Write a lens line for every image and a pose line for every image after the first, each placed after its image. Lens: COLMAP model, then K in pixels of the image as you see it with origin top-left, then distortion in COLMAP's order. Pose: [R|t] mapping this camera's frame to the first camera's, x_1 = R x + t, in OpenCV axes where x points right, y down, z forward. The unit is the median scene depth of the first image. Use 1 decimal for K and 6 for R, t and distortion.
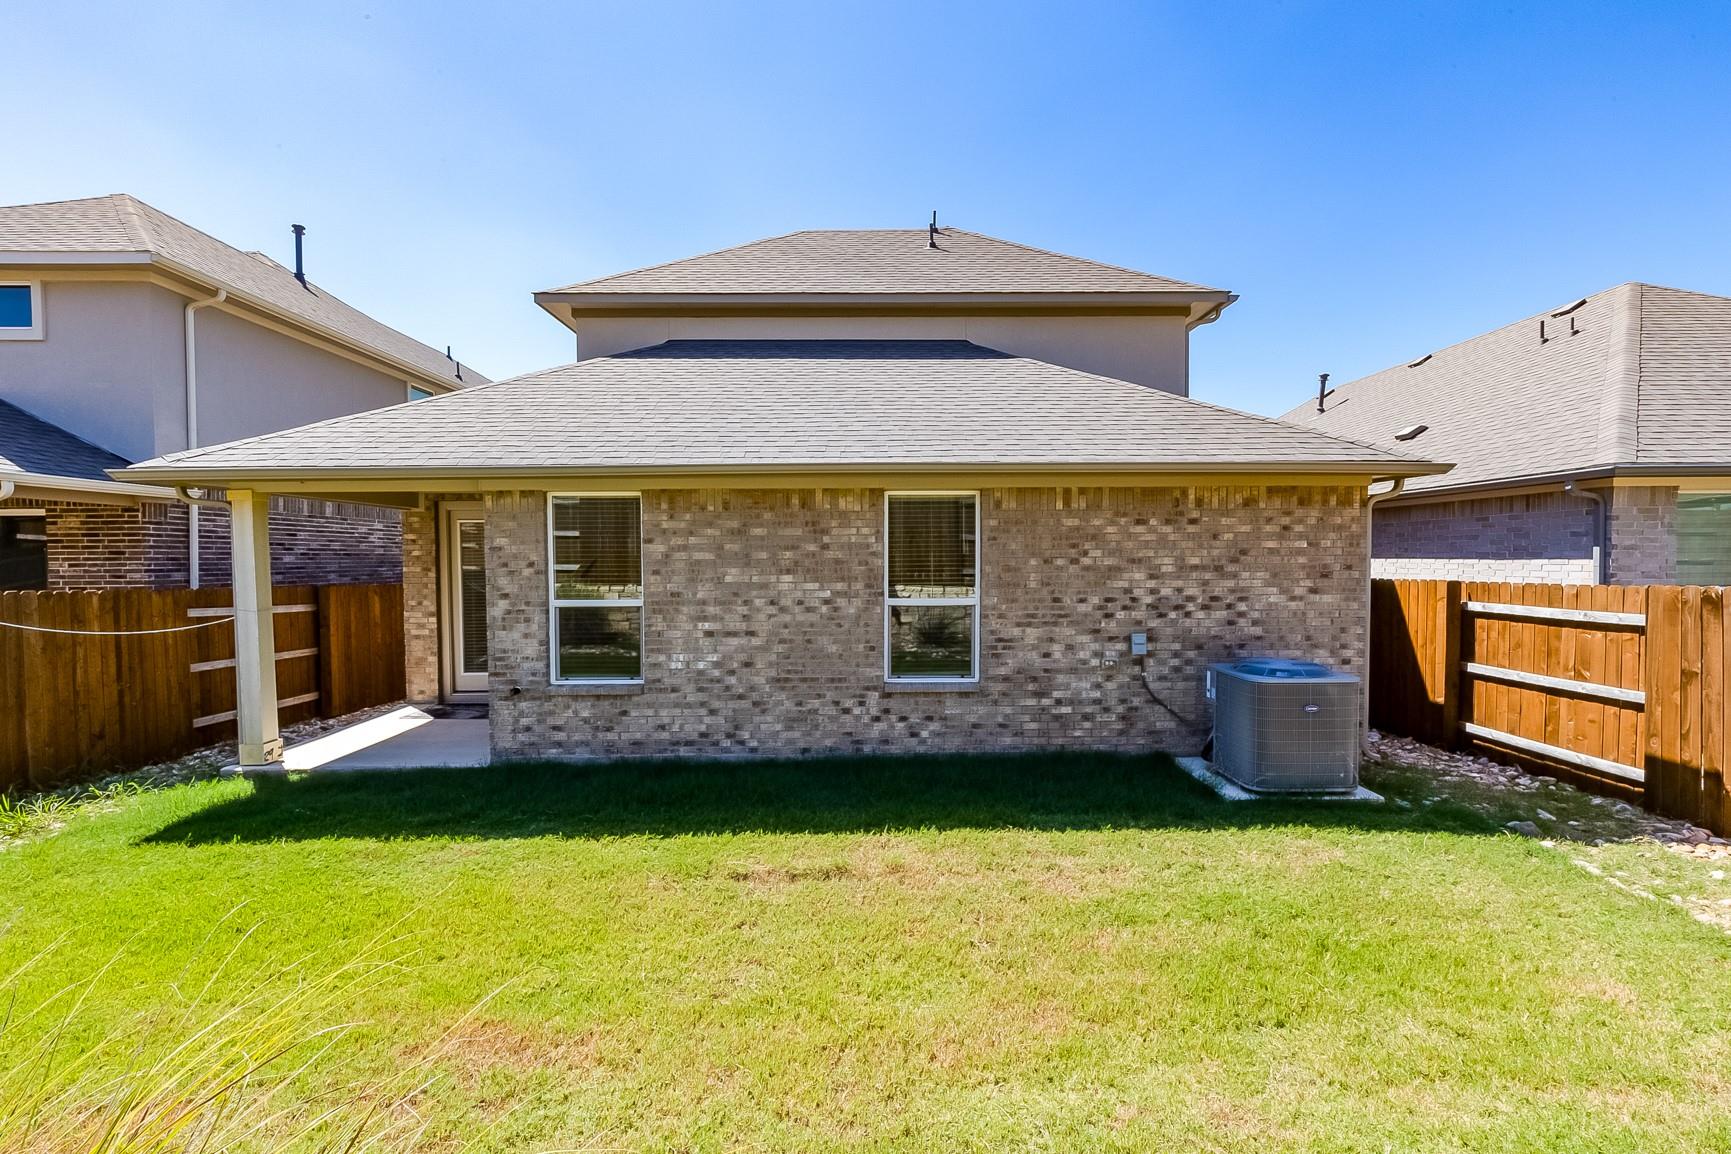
lens RADIAL K [[781.6, 0, 860.9], [0, 781.6, 573.0], [0, 0, 1]] dist [0.001586, 0.000201]
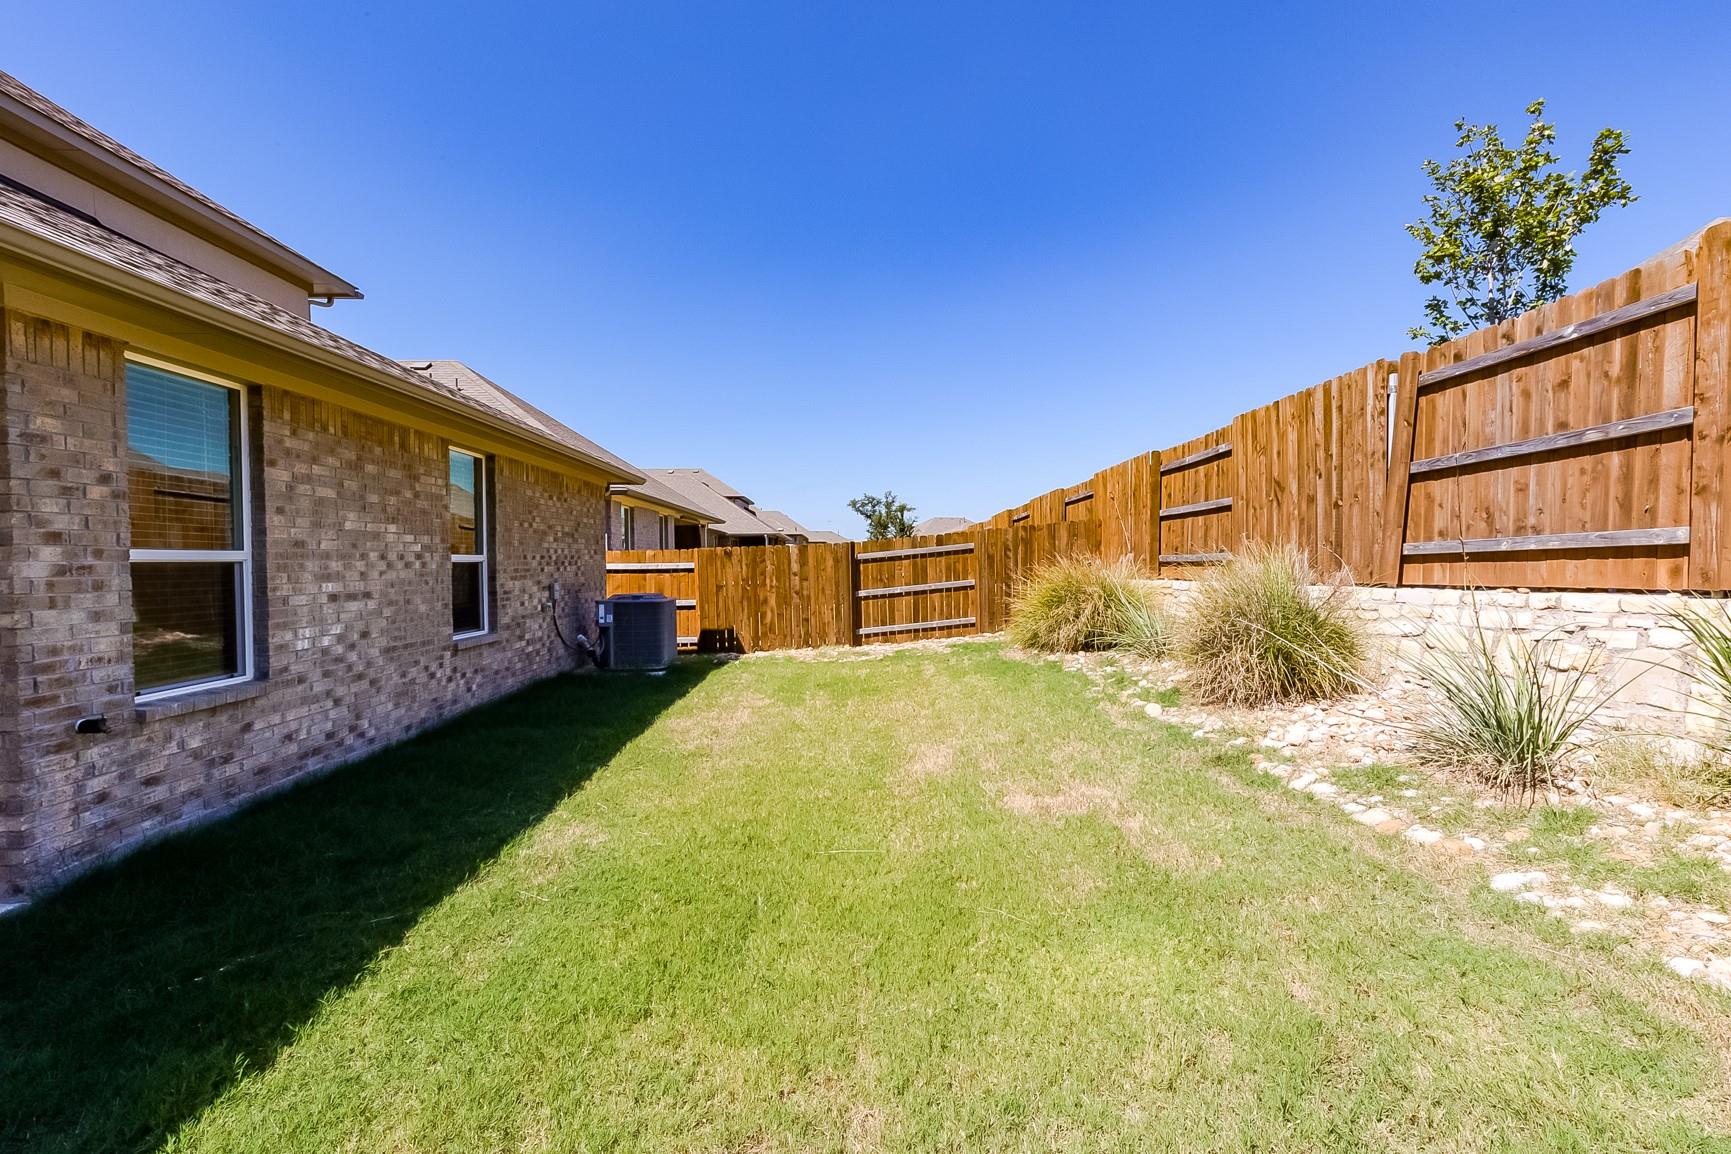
lens RADIAL K [[781.6, 0, 864.4], [0, 781.6, 577.6], [0, 0, 1]] dist [0.001586, 0.000201]
pose [[-0.011461, -0.017025, 0.999789, -0.946522], [0.038609, 0.999102, 0.017456, 0.065181], [-0.999189, 0.038801, -0.010793, 0.499408]]
